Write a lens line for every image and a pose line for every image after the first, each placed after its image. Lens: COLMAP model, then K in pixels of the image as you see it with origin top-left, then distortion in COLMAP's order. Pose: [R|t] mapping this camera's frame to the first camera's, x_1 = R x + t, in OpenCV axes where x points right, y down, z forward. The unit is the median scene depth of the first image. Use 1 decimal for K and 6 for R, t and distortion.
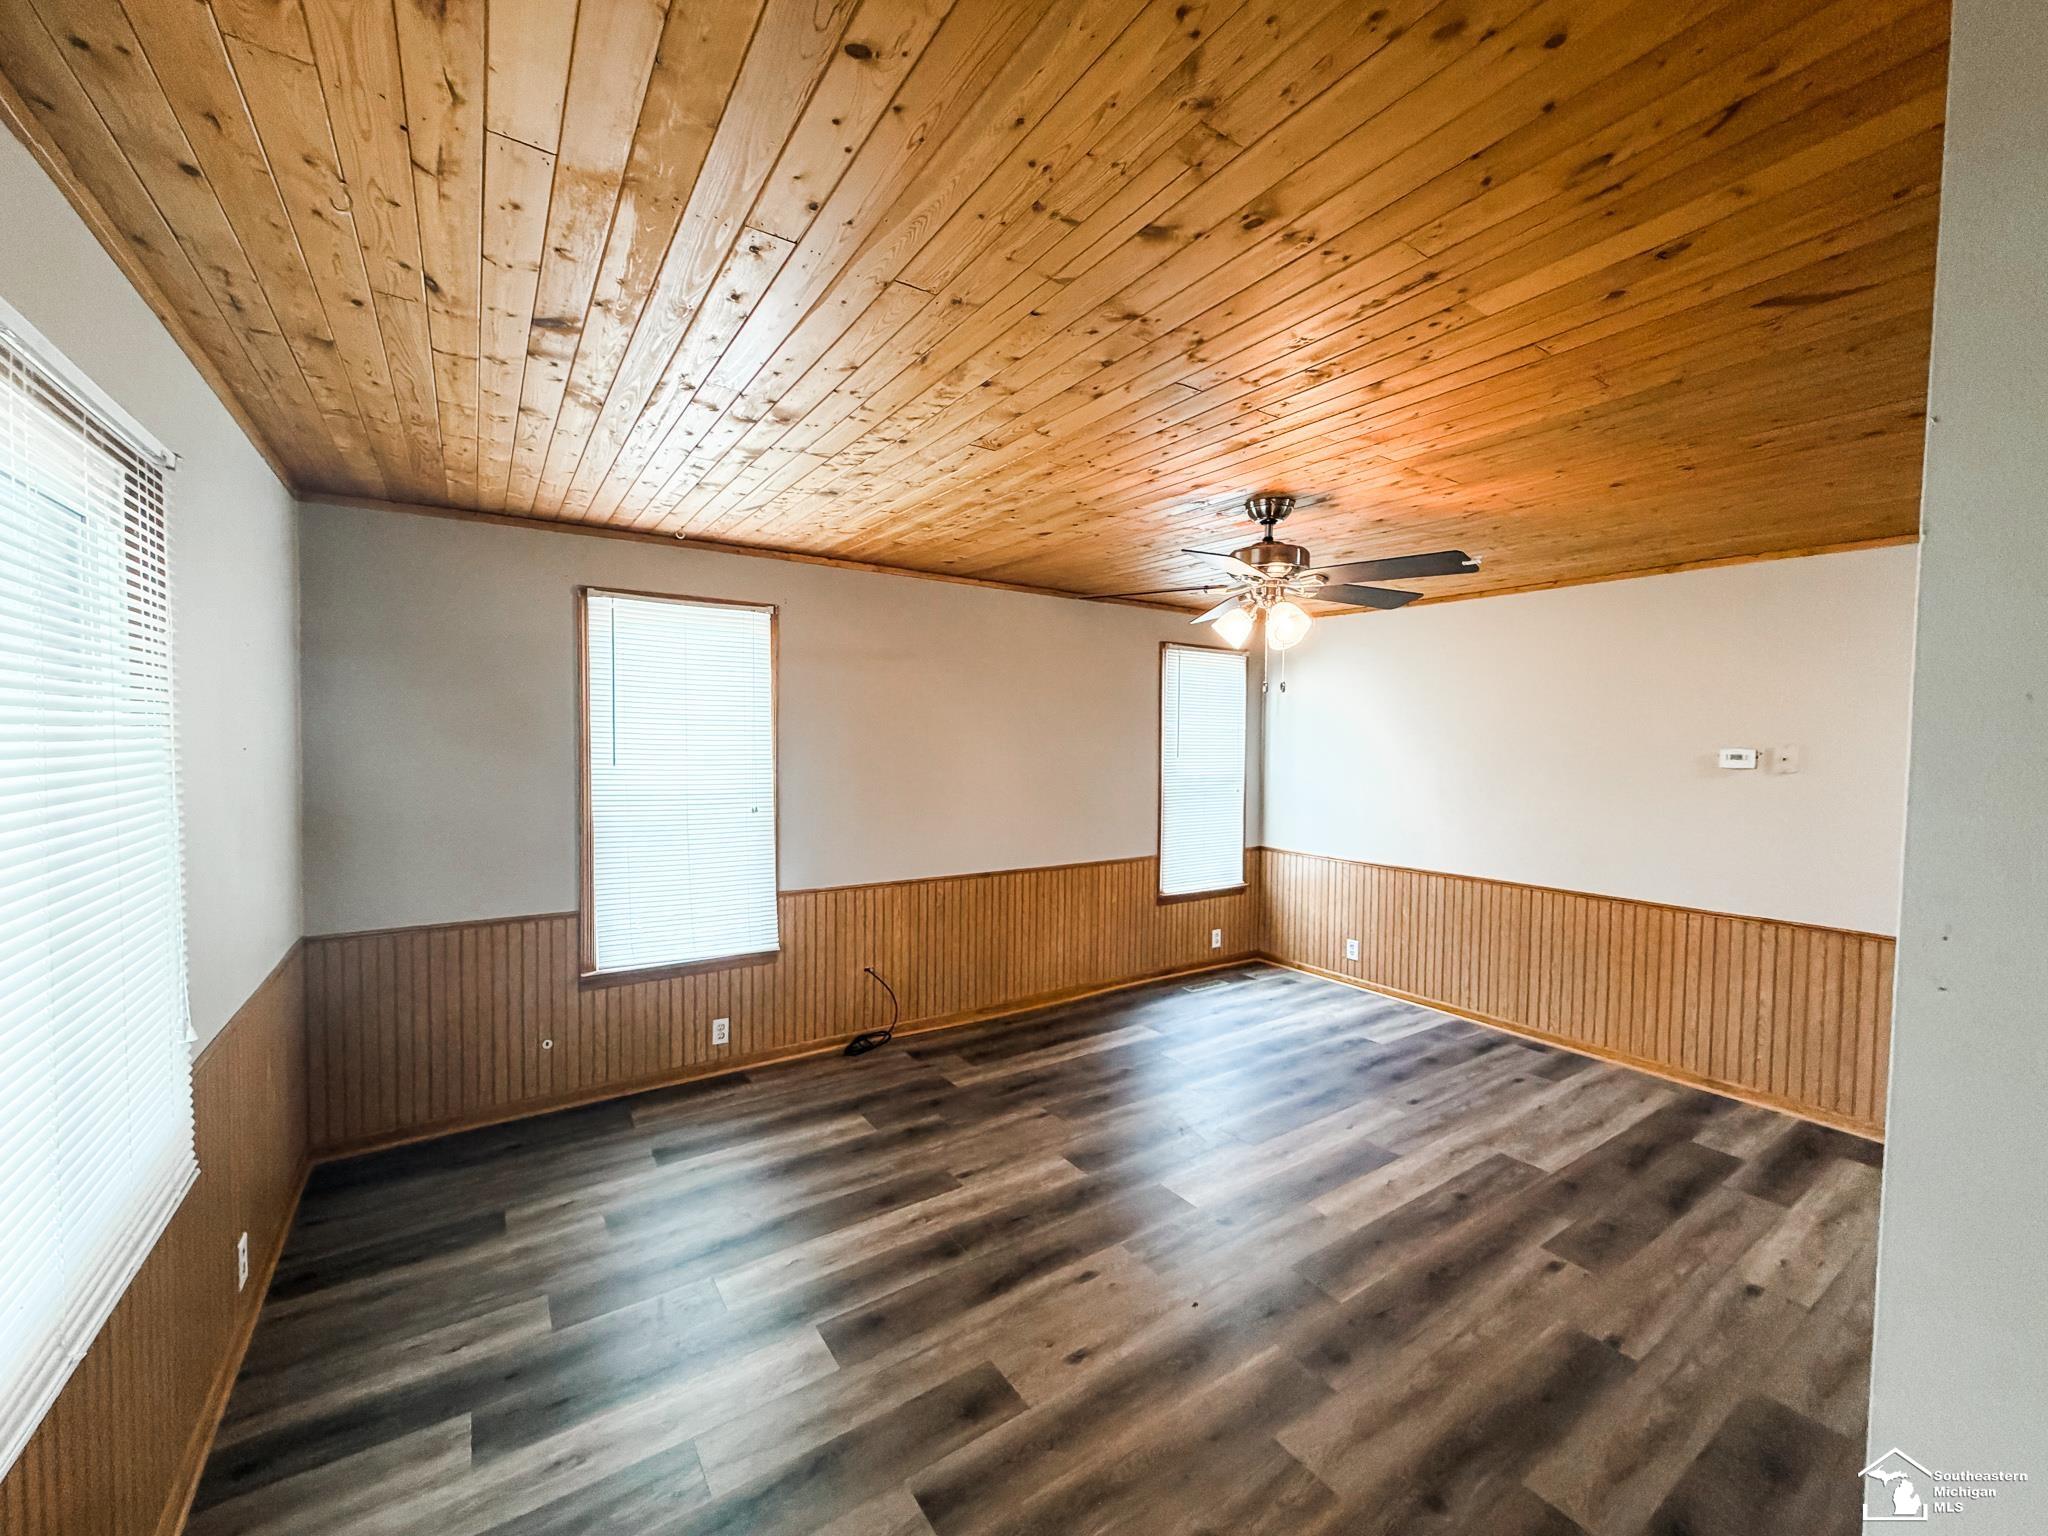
lens RADIAL K [[817.4, 0, 1017.3], [0, 817.4, 769.4], [0, 0, 1]] dist [0.001616, -0.000415]
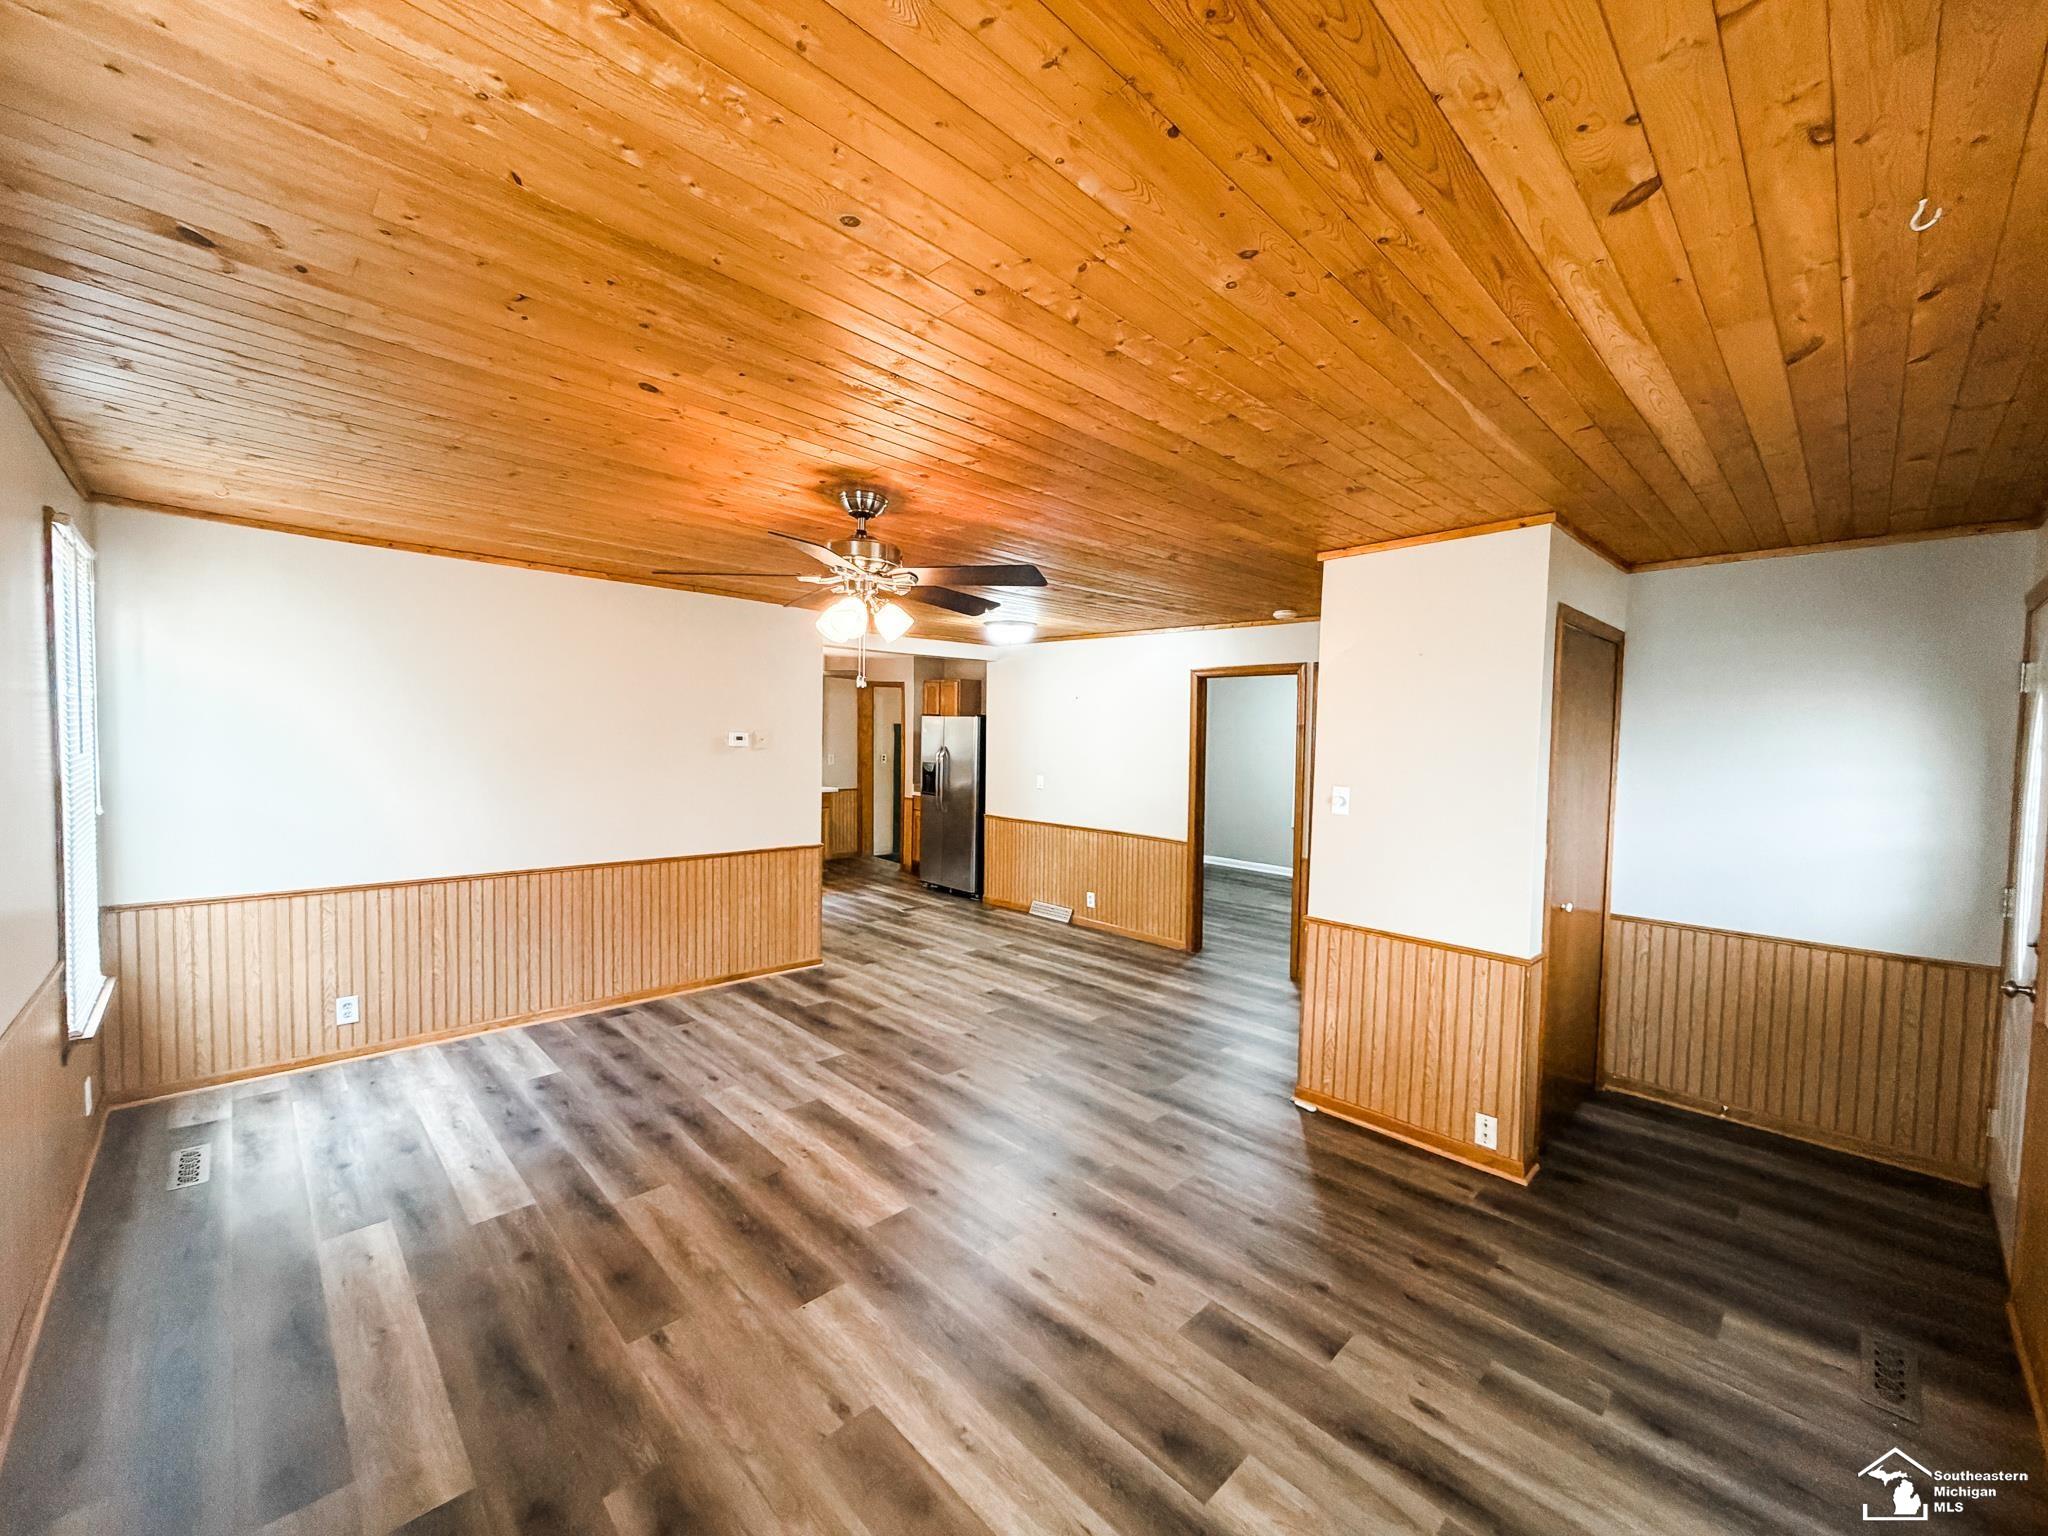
lens RADIAL K [[817.4, 0, 1017.3], [0, 817.4, 769.4], [0, 0, 1]] dist [0.001616, -0.000415]
pose [[-0.173294, -0.058569, 0.983127, -0.555963], [0.012487, 0.998019, 0.061657, -0.041401], [-0.984791, 0.022961, -0.172219, 0.764190]]
